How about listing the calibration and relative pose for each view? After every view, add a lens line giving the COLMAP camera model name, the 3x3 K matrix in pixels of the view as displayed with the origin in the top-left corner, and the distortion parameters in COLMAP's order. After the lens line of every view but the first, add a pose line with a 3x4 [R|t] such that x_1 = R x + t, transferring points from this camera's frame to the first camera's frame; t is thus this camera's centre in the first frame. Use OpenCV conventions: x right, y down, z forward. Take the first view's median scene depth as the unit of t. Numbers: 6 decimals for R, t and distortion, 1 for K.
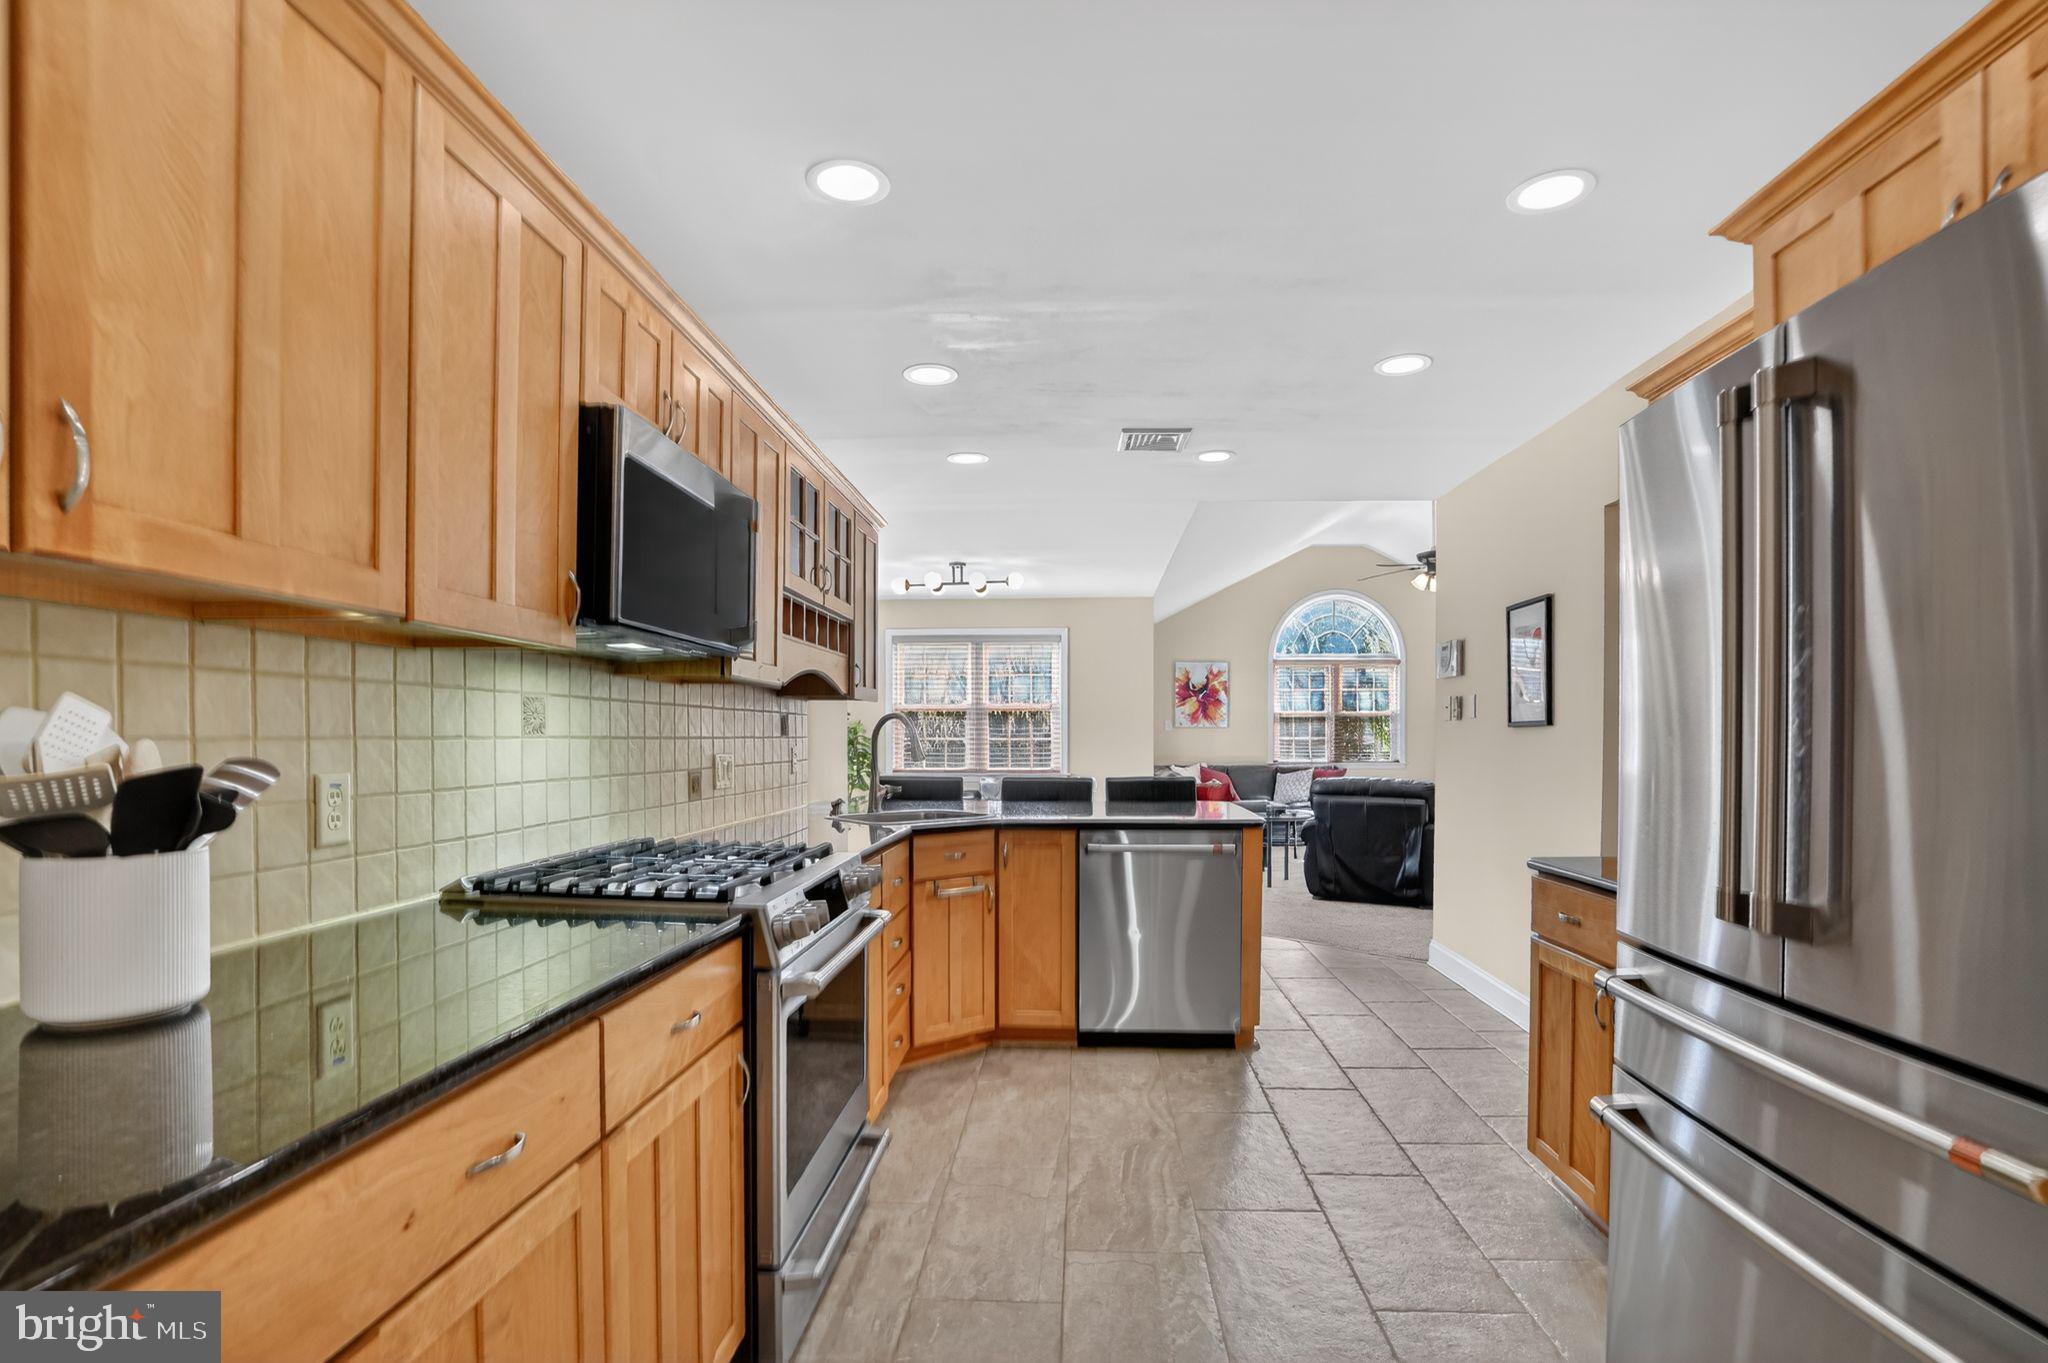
lens RADIAL K [[965.8, 0, 1026.9], [0, 965.8, 749.0], [0, 0, 1]] dist [-0.055237, 0.001126]
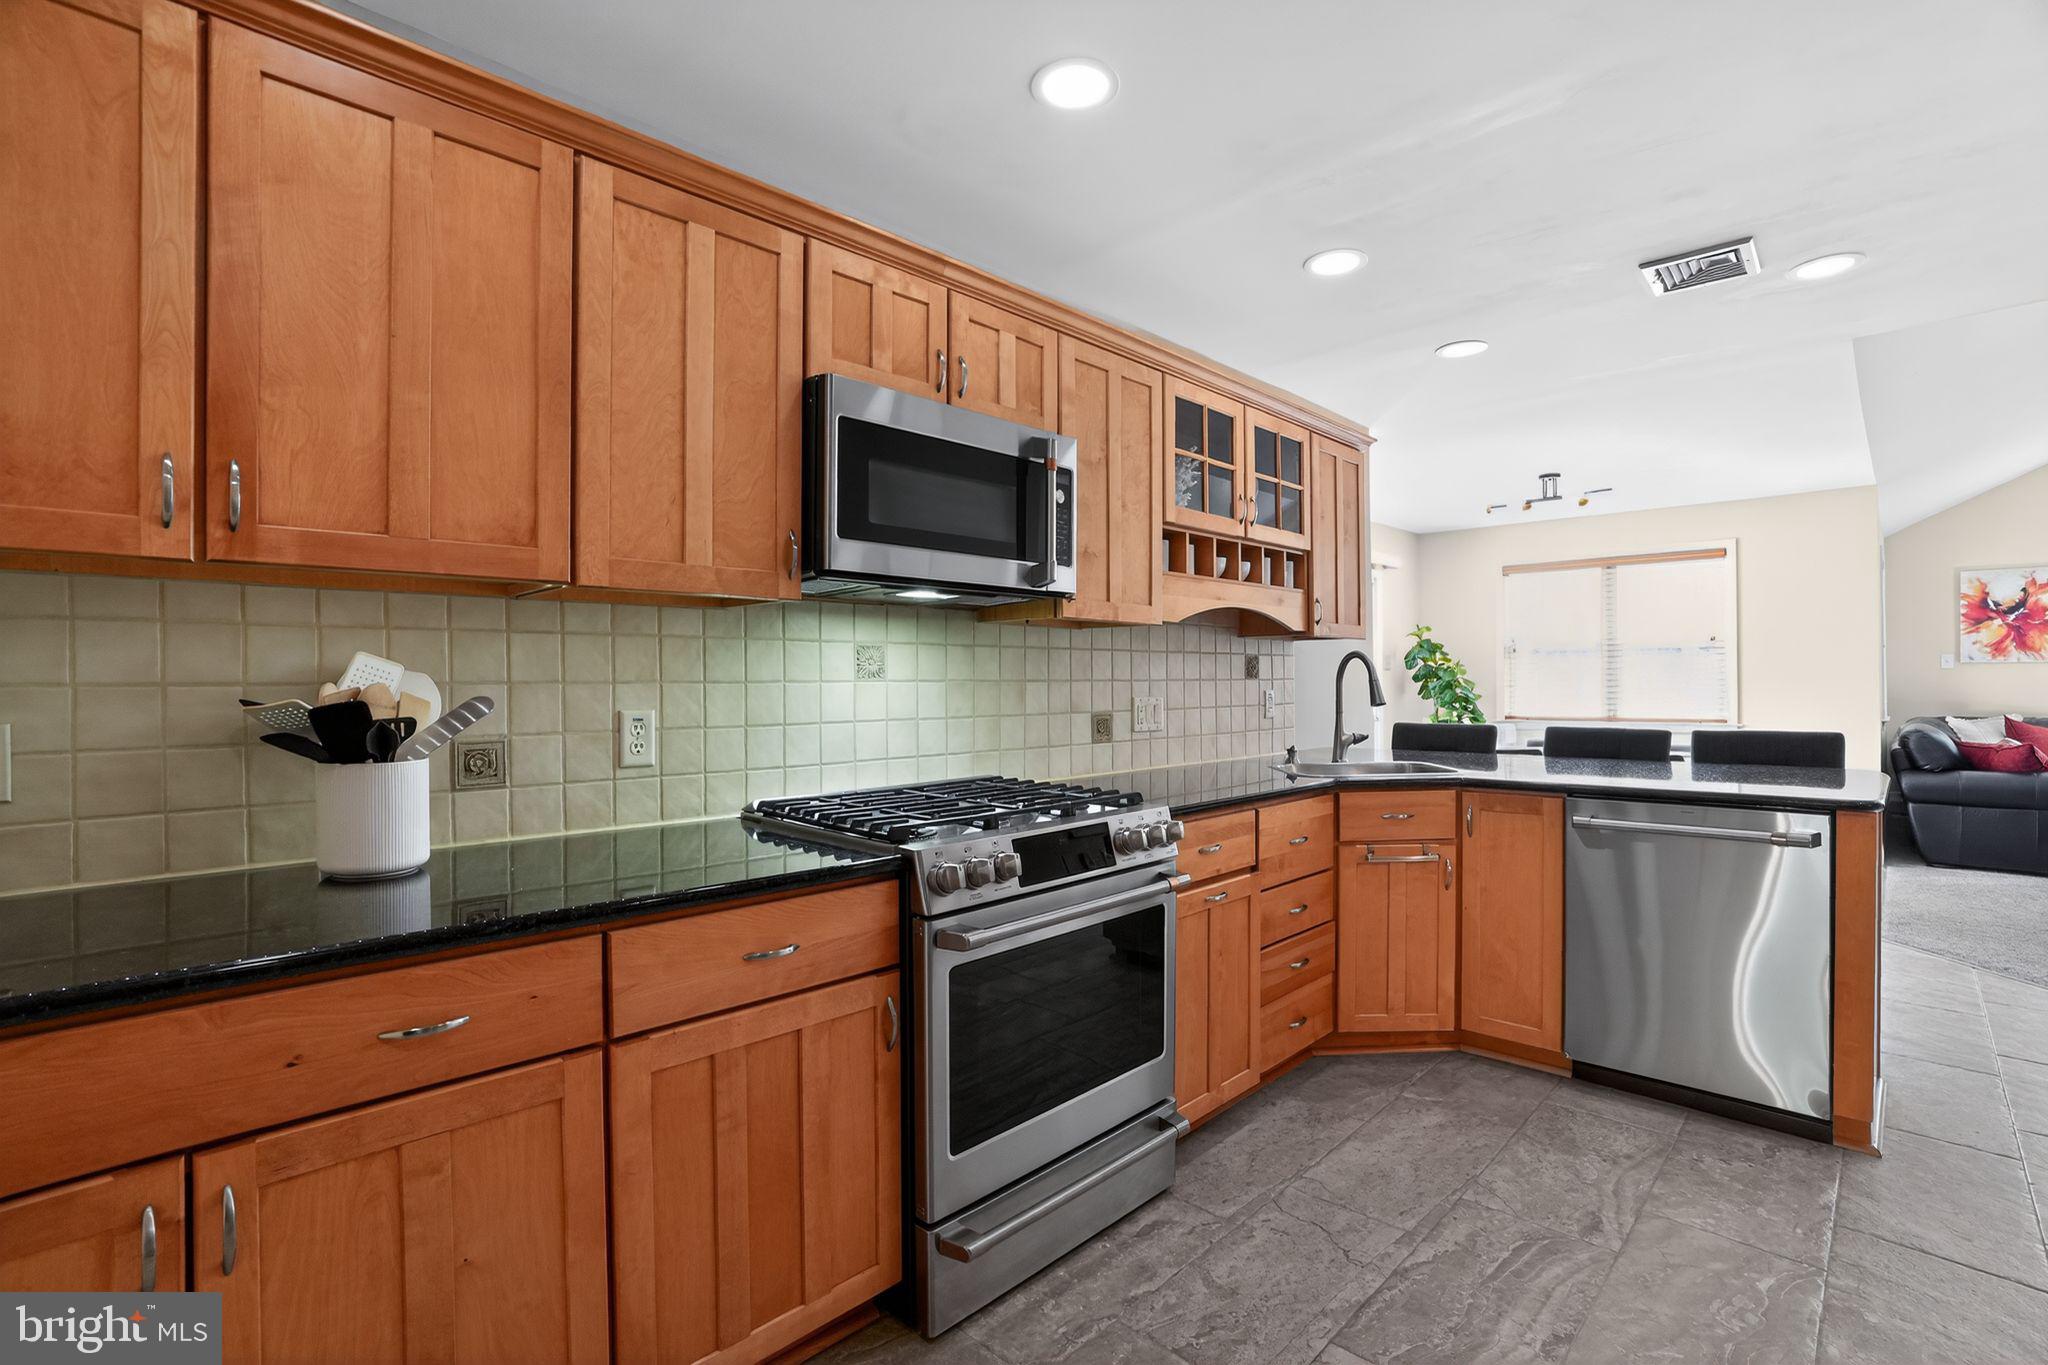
lens RADIAL K [[927.4, 0, 1024.0], [0, 927.4, 682.5], [0, 0, 1]] dist [-0.063444, 0.001077]
pose [[0.747772, -0.011965, -0.663847, 0.409507], [0.002801, 0.999886, -0.014866, 0.007248], [0.663949, 0.009257, 0.747720, 0.352126]]
